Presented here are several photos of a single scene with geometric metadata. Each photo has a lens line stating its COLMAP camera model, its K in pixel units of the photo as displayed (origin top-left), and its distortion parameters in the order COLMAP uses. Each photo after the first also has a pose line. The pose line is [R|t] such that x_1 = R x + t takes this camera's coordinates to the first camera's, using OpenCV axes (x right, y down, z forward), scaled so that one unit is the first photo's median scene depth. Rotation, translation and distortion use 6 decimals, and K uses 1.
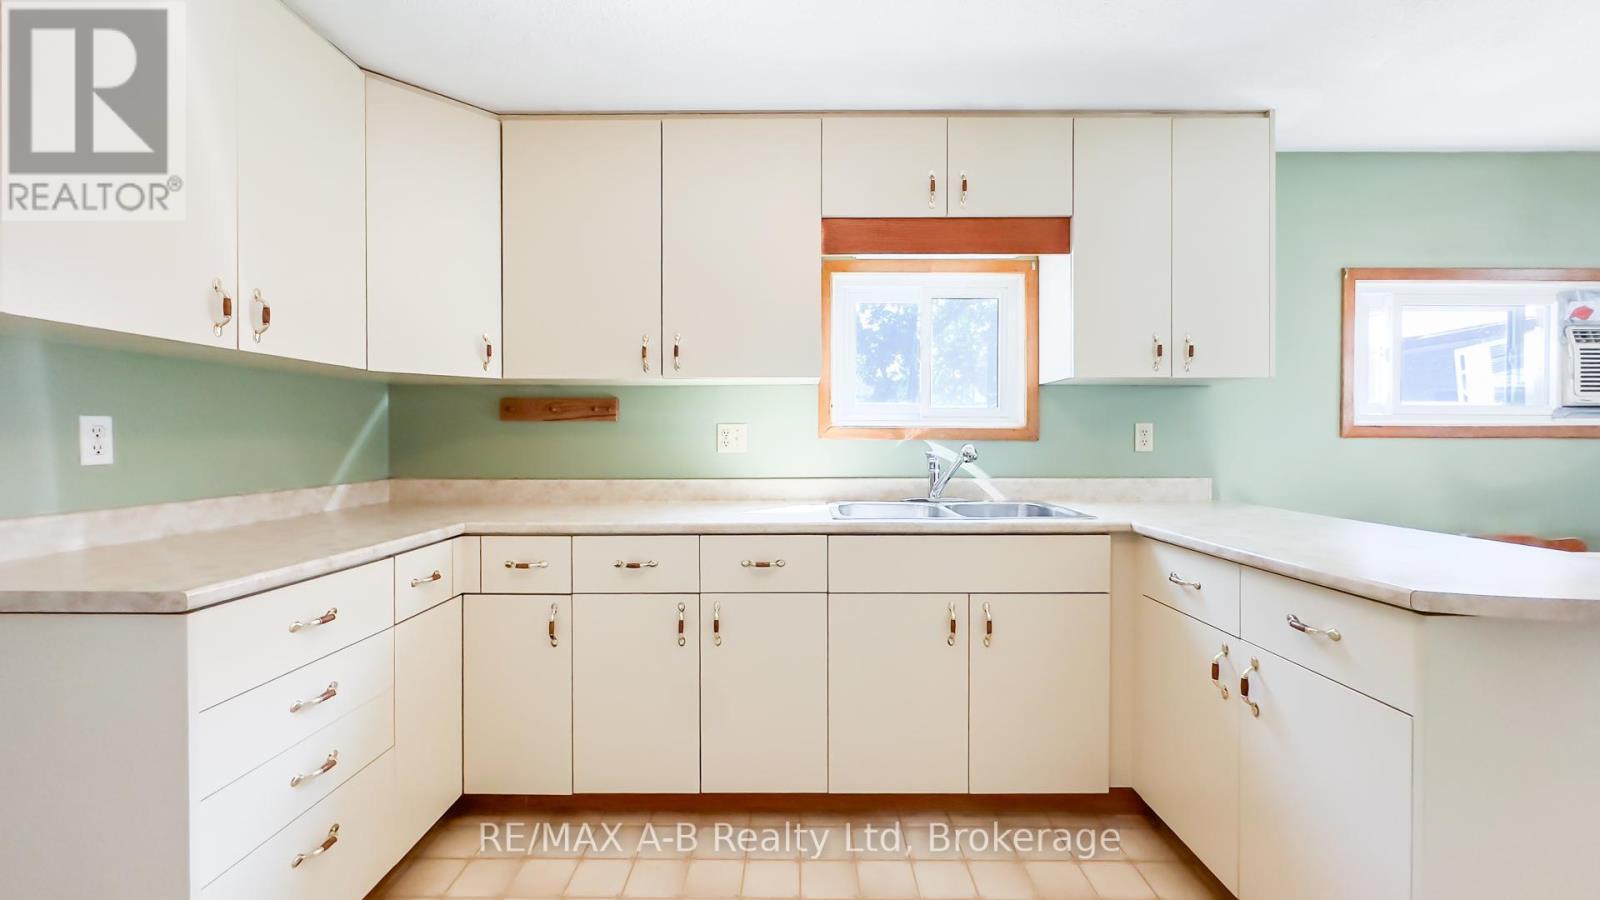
lens RADIAL K [[664.2, 0, 793.9], [0, 664.2, 444.8], [0, 0, 1]] dist [-0.002794, 0.000352]
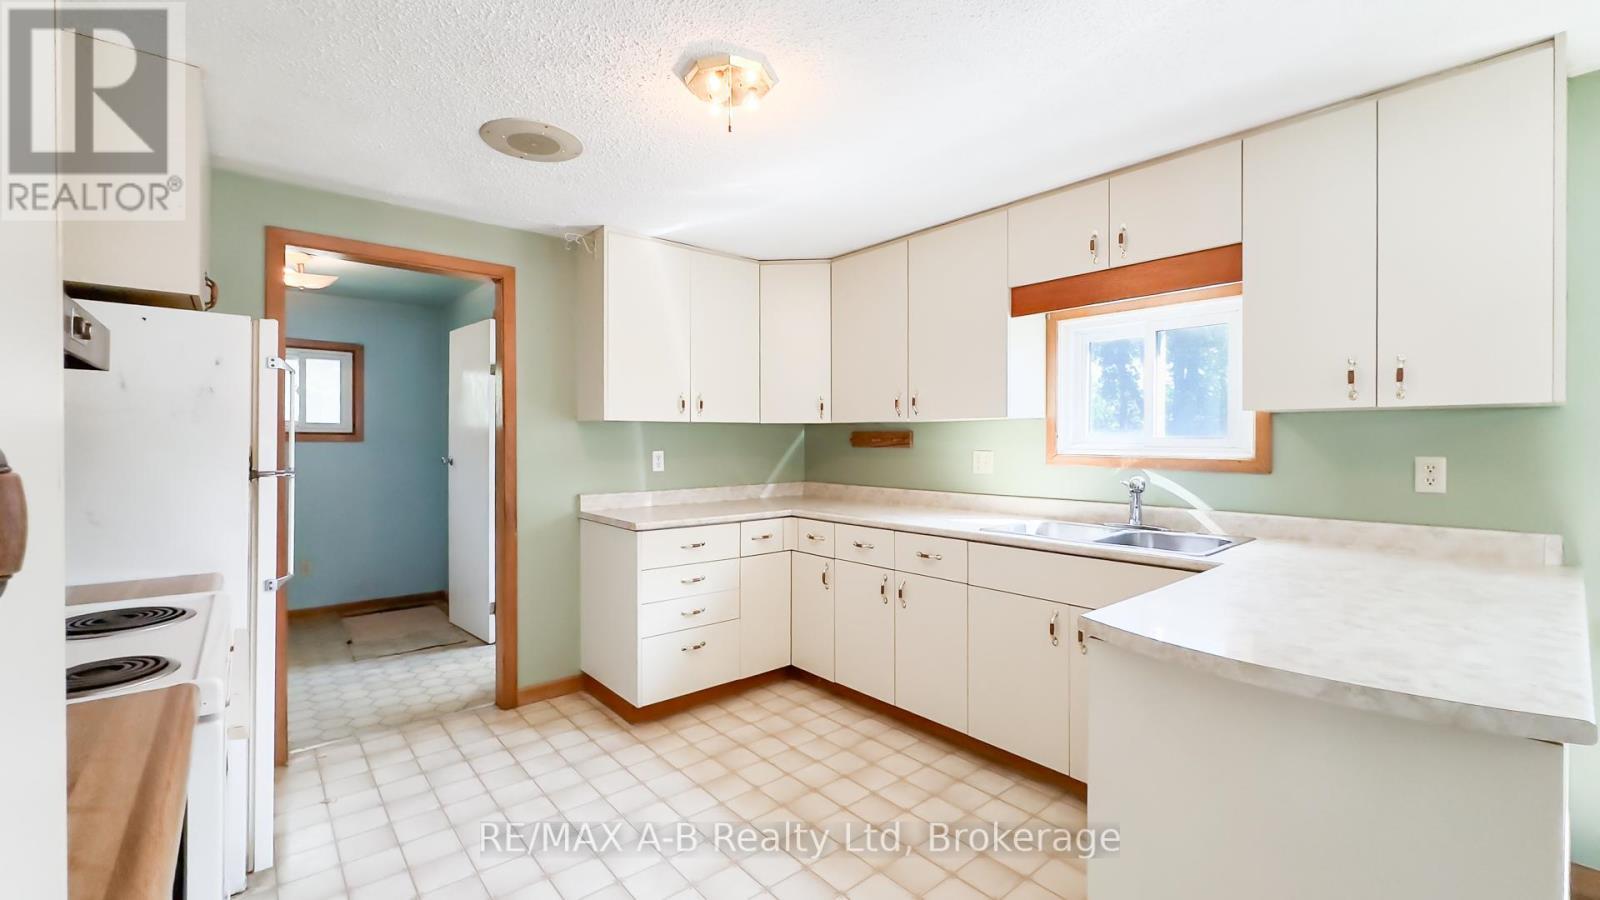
lens RADIAL K [[664.2, 0, 799.8], [0, 664.2, 444.2], [0, 0, 1]] dist [-0.002794, 0.000352]
pose [[0.646062, 0.006286, -0.763259, 0.739014], [-0.006574, 0.999975, 0.002670, -0.051788], [0.763257, 0.003293, 0.646087, -0.101906]]
